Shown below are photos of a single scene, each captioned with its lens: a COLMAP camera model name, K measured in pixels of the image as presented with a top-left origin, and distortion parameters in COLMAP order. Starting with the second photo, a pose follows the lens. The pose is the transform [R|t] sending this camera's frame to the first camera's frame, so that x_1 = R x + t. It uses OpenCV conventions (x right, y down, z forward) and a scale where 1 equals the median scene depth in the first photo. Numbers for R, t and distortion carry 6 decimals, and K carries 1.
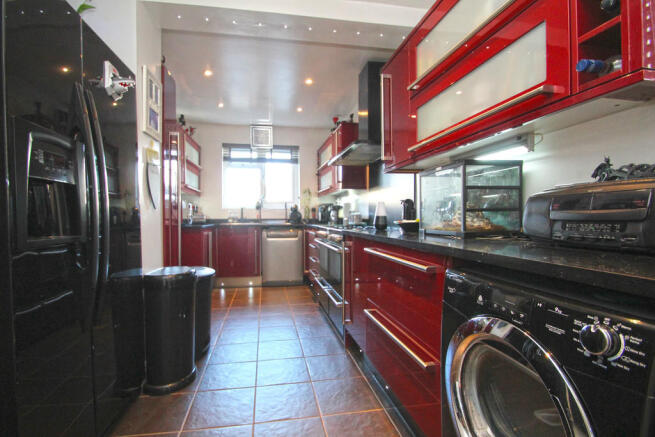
lens RADIAL K [[322.9, 0, 325.2], [0, 322.9, 216.1], [0, 0, 1]] dist [0.000808, 0.000118]
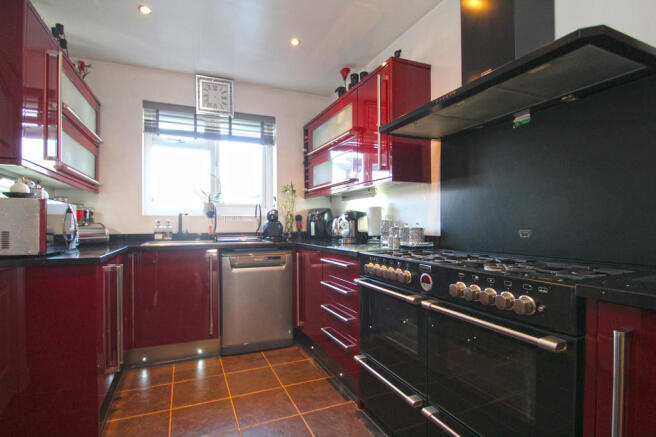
lens RADIAL K [[331.6, 0, 329.2], [0, 331.6, 221.7], [0, 0, 1]] dist [-0.017529, -0.001449]
pose [[0.973590, 0.002273, 0.228294, -0.134748], [-0.000258, 0.999961, -0.008856, -0.007362], [-0.228305, 0.008563, 0.973552, 0.373901]]
